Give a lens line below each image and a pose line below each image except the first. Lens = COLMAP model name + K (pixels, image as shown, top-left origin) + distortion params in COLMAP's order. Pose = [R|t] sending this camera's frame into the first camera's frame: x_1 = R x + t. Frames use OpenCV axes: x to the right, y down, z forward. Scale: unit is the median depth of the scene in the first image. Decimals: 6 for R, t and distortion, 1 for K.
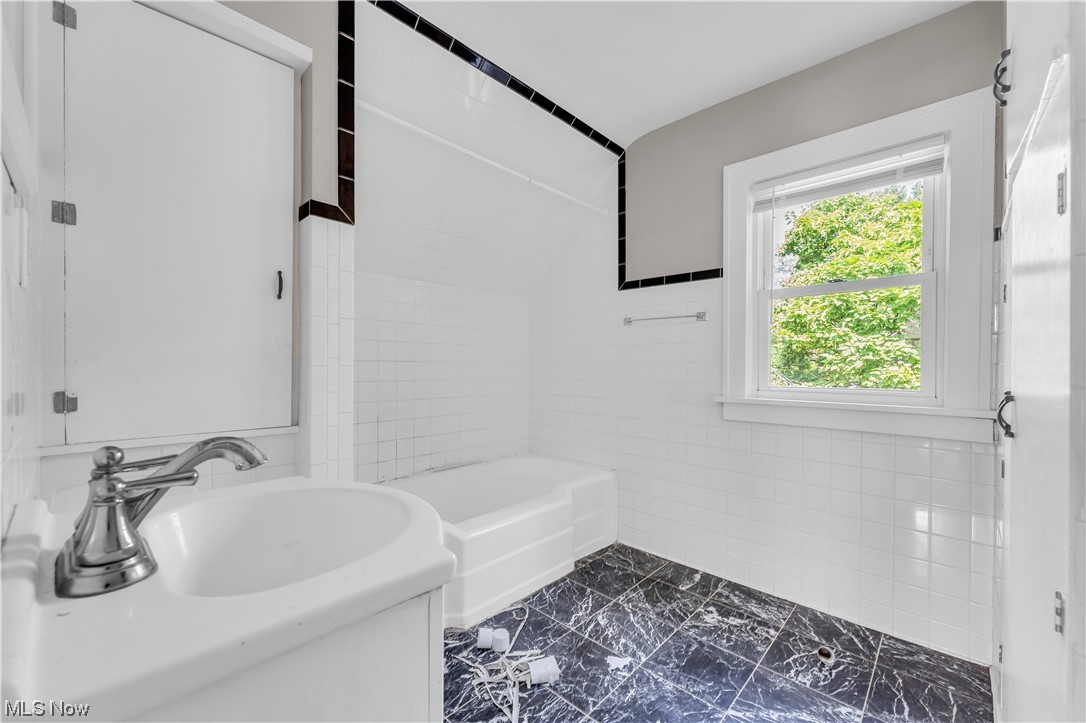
lens RADIAL K [[437.9, 0, 539.5], [0, 437.9, 362.0], [0, 0, 1]] dist [0.000855, -0.000122]
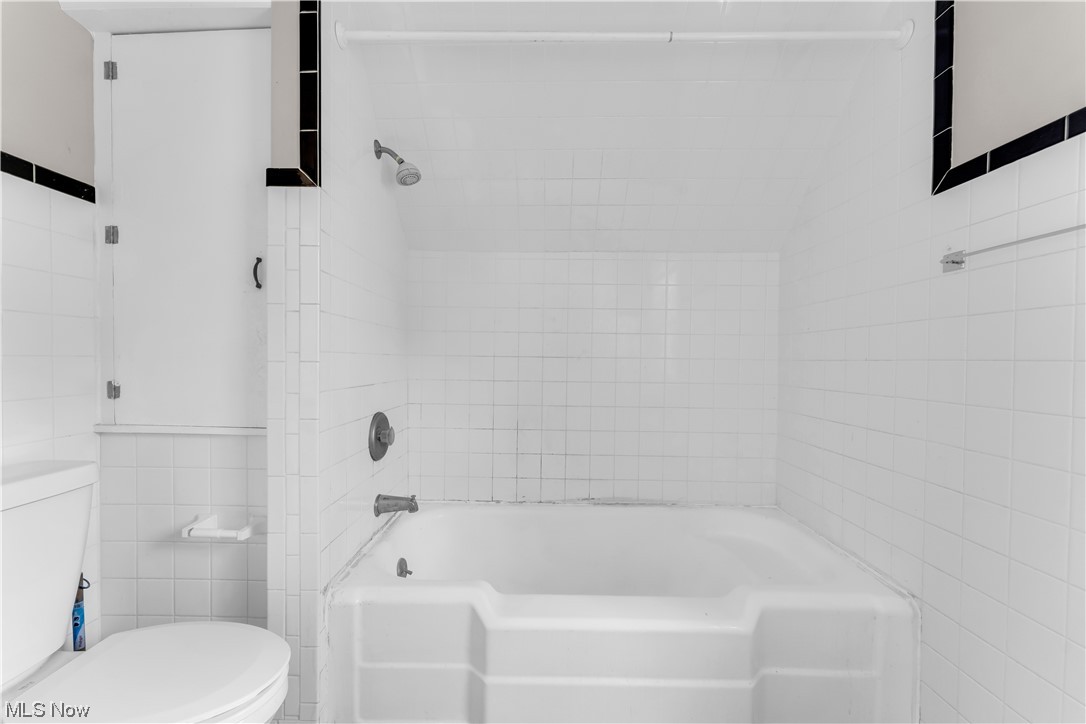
lens RADIAL K [[437.9, 0, 541.9], [0, 437.9, 364.6], [0, 0, 1]] dist [0.000855, -0.000122]
pose [[0.673202, 0.010365, -0.739386, 0.264246], [-0.000927, 0.999913, 0.013173, 0.001423], [0.739458, -0.008183, 0.673153, 0.447776]]
